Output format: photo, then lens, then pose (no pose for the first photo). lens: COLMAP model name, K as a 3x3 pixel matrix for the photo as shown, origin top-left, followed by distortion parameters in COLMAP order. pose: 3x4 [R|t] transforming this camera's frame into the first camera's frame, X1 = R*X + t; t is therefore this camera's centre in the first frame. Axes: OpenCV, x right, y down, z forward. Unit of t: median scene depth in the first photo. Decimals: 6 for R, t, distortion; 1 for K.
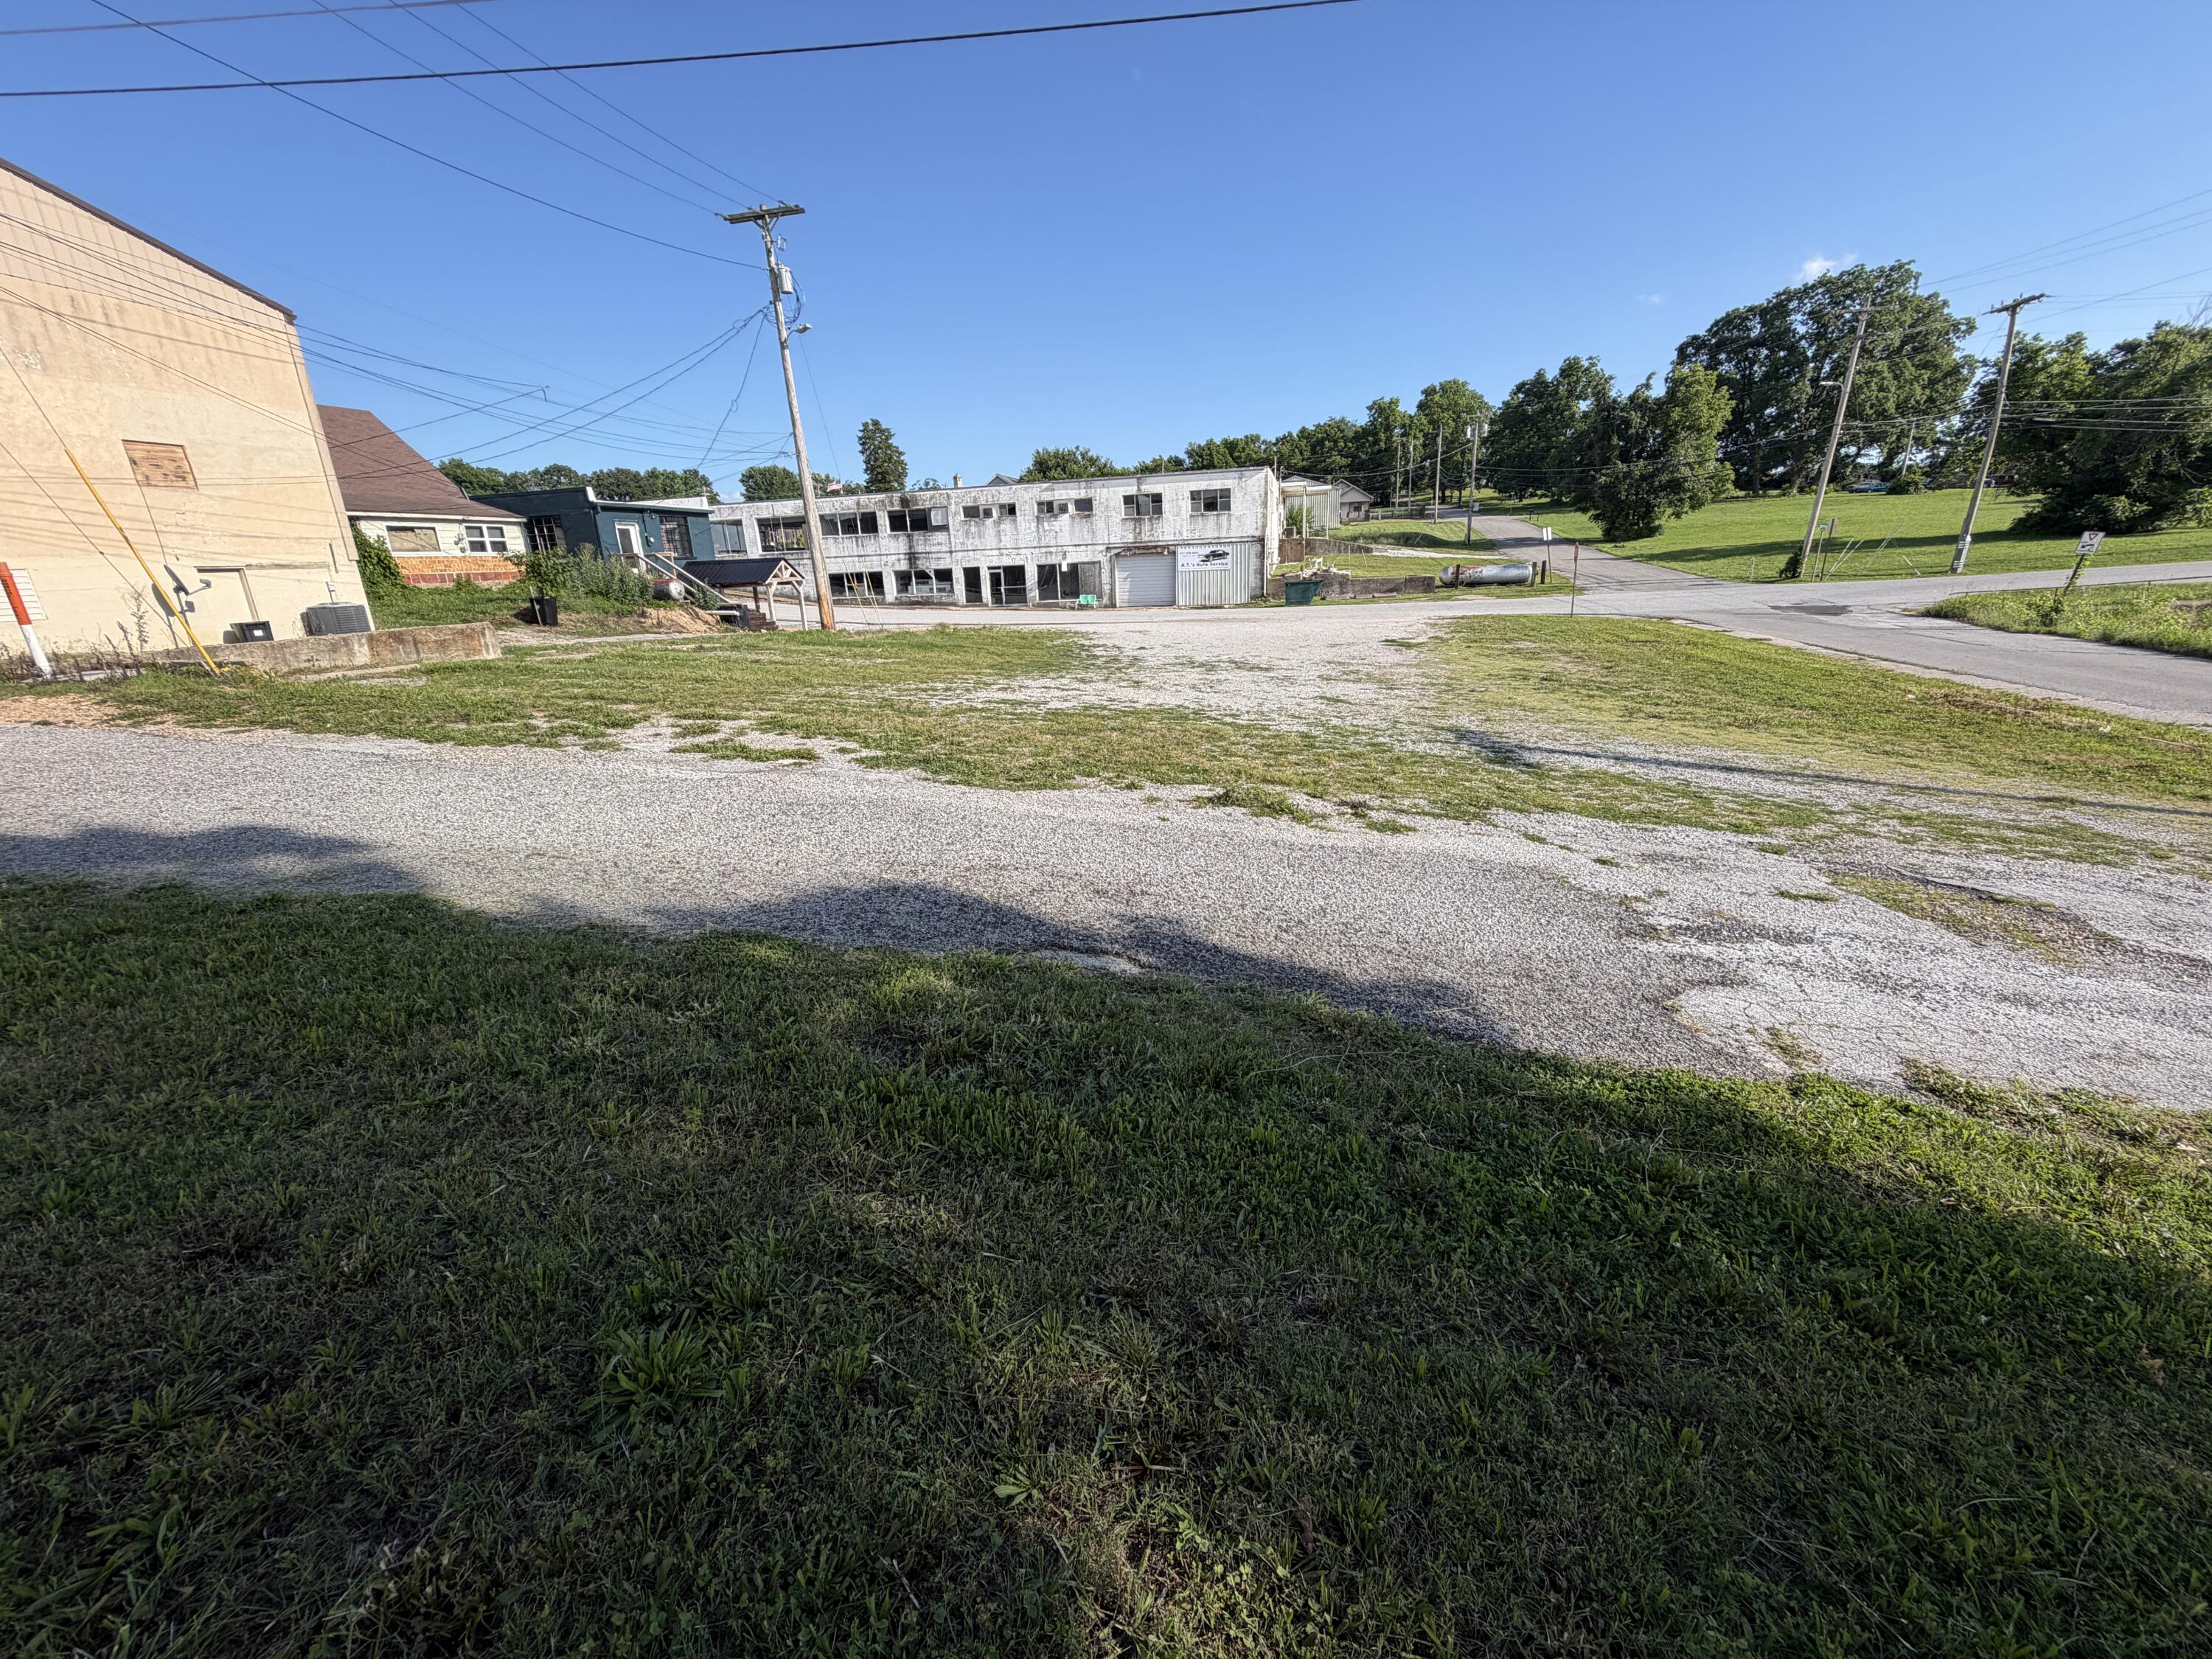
lens RADIAL K [[881.7, 0, 1108.1], [0, 881.7, 838.8], [0, 0, 1]] dist [-0.002204, 0.000384]
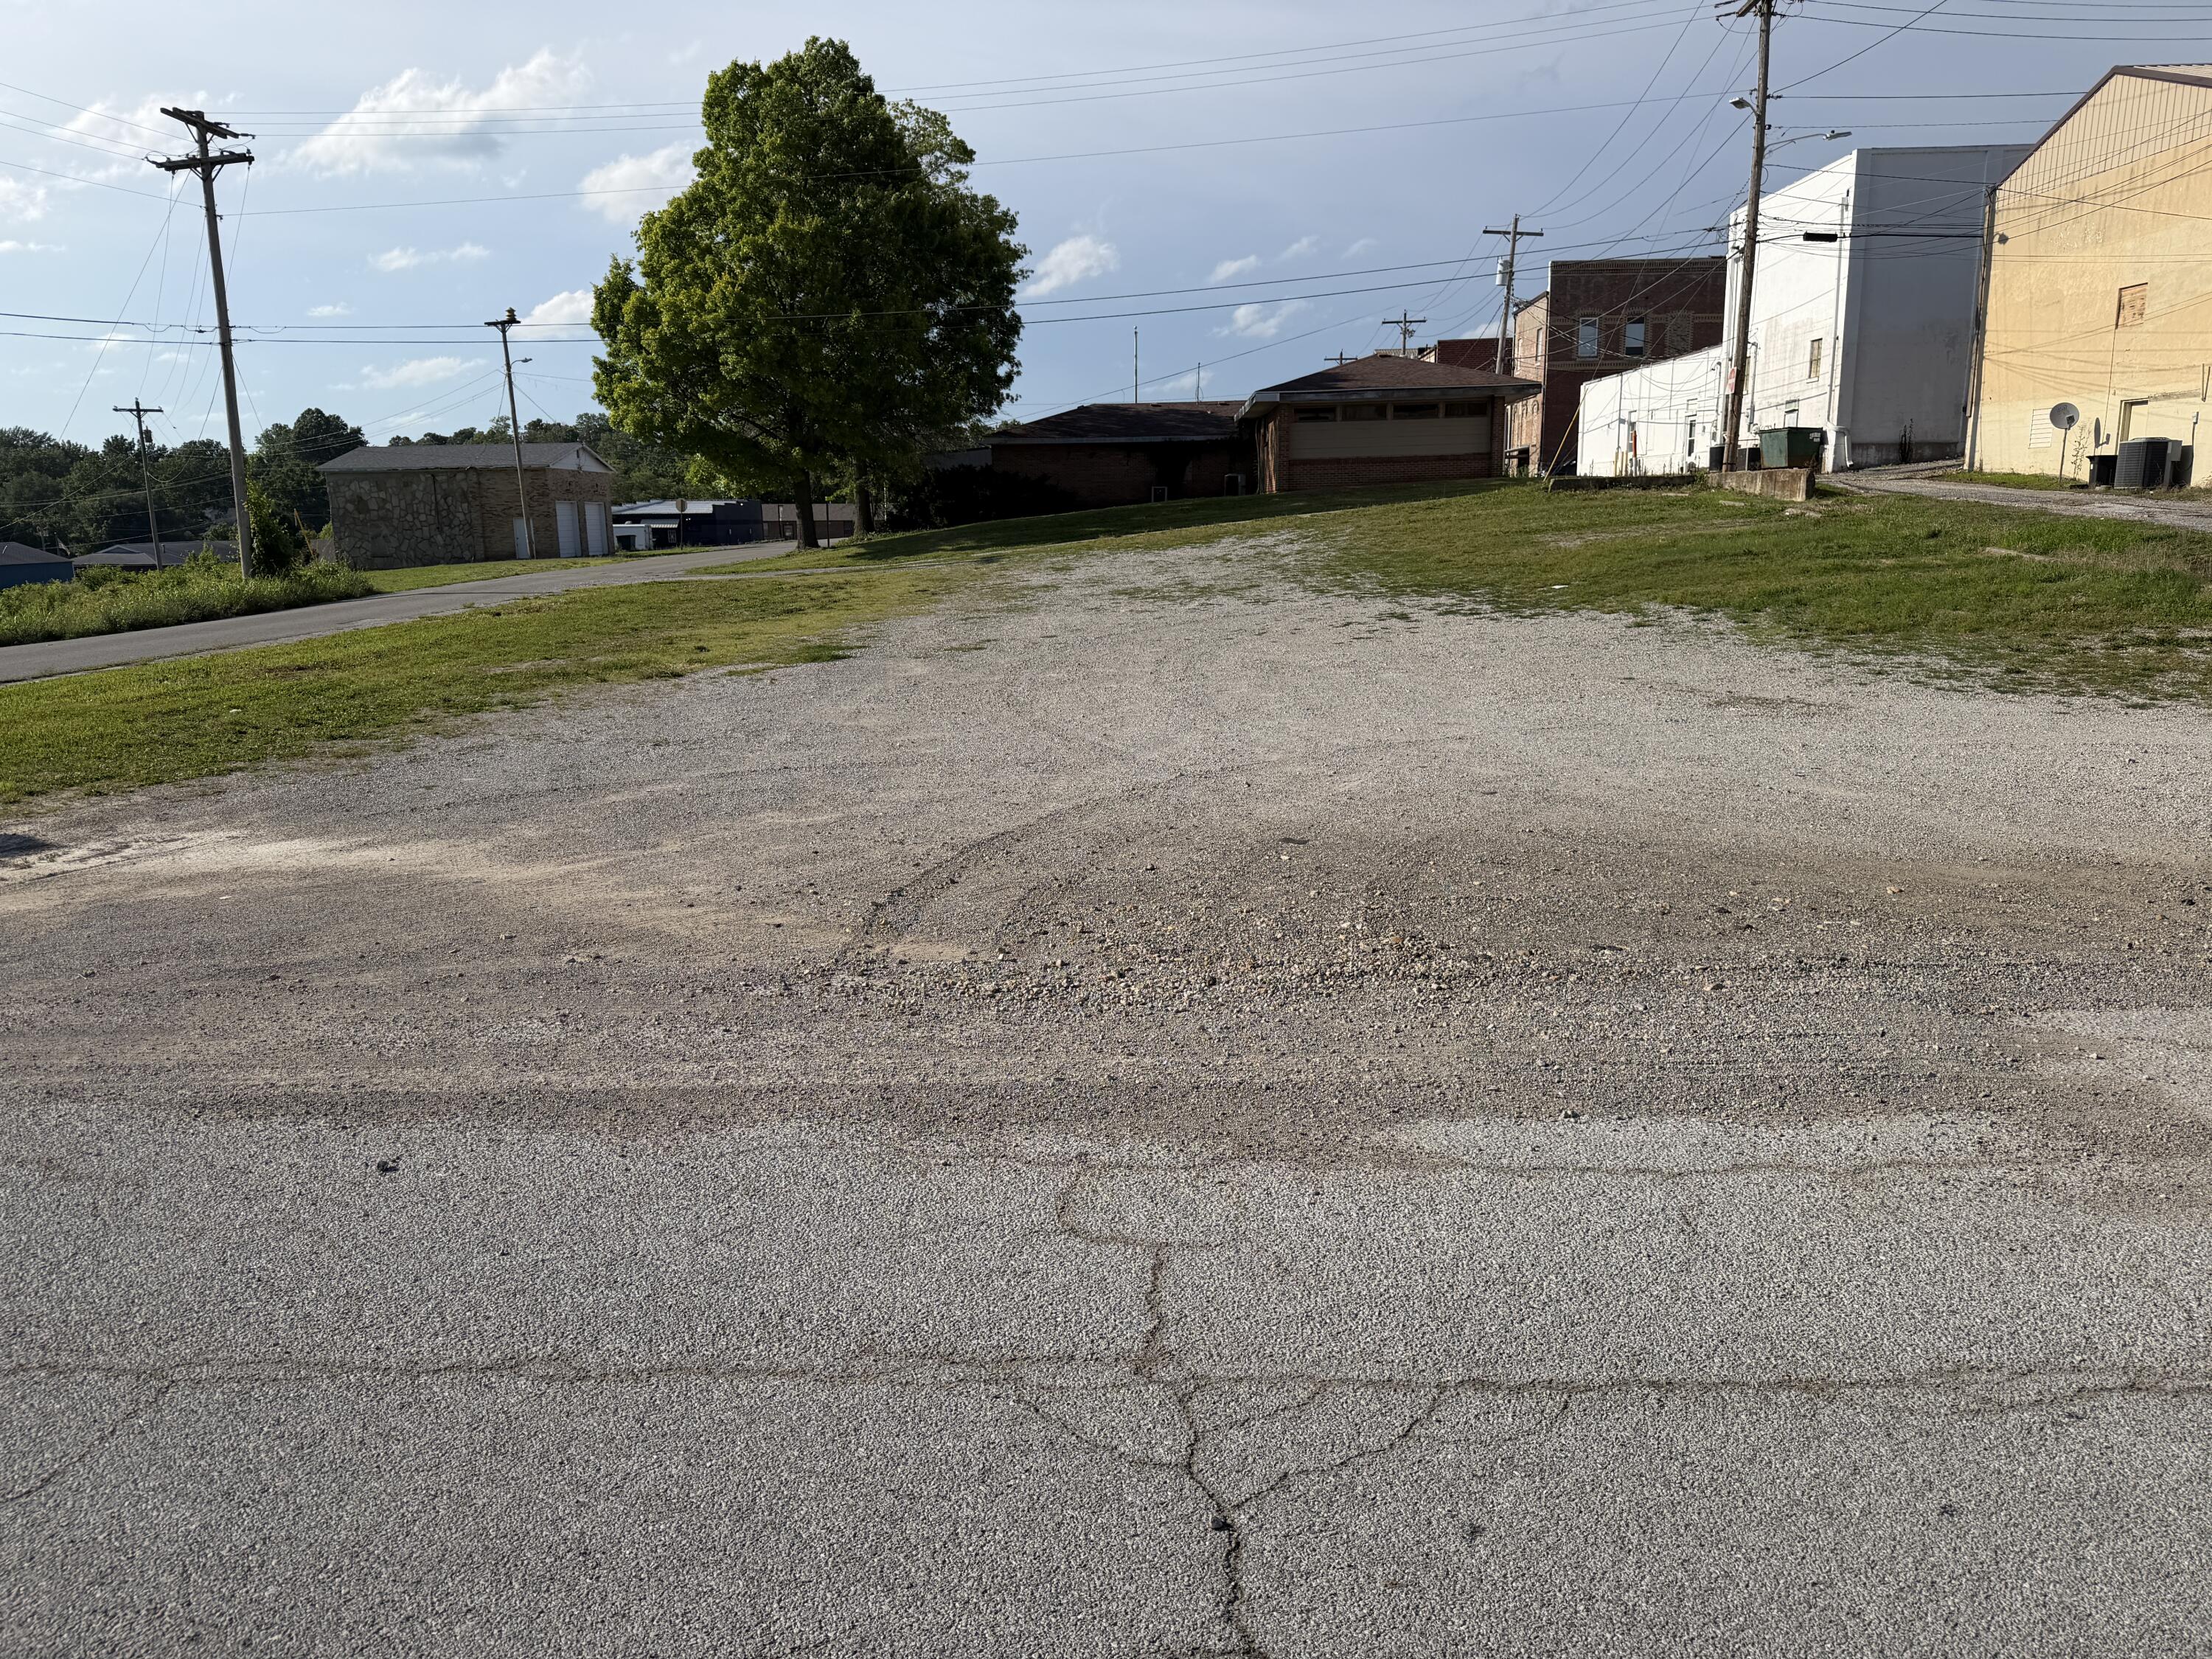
lens RADIAL K [[1569.9, 0, 1100.7], [0, 1569.9, 822.2], [0, 0, 1]] dist [0.069932, -0.097498]
pose [[-0.976335, 0.099909, -0.191801, 0.208250], [-0.005479, 0.875177, 0.483771, -0.295443], [0.216193, 0.473374, -0.853919, 0.982944]]
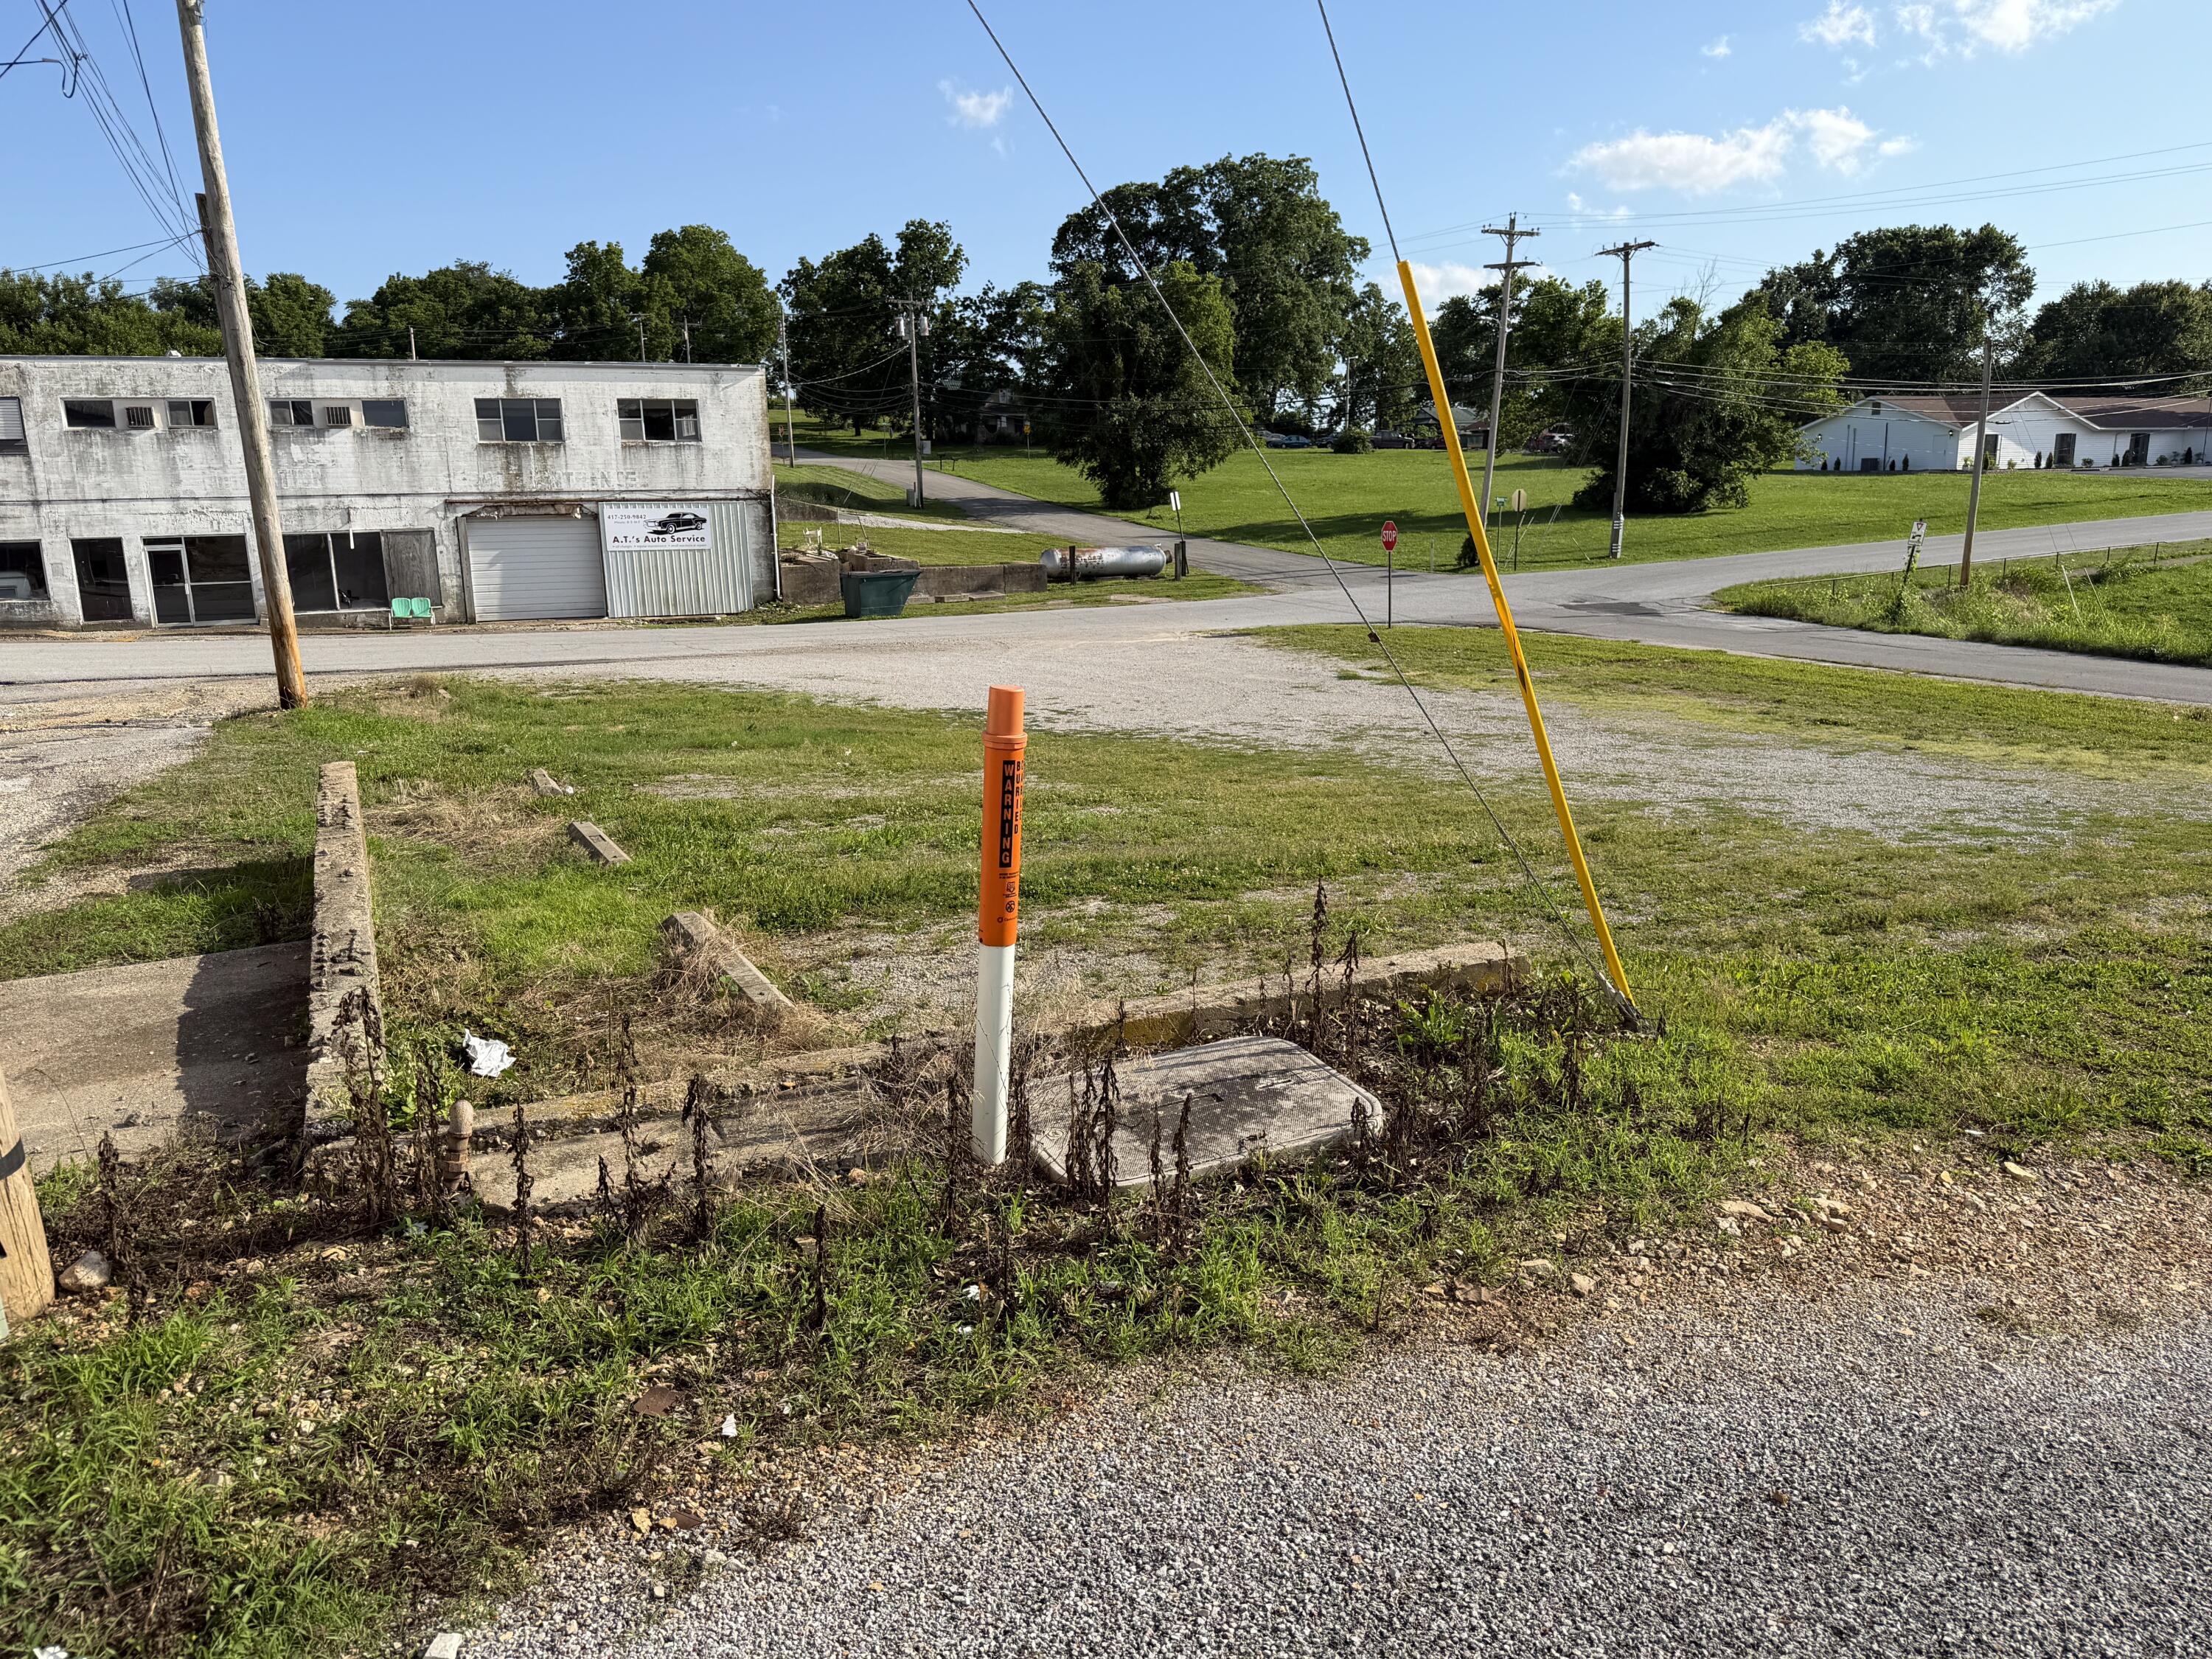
lens RADIAL K [[1569.9, 0, 1110.7], [0, 1569.9, 858.7], [0, 0, 1]] dist [0.069932, -0.097498]
pose [[0.786060, -0.114567, 0.607440, -0.305403], [0.170396, 0.984762, -0.034770, -0.053124], [-0.594200, 0.130837, 0.793604, 0.139789]]
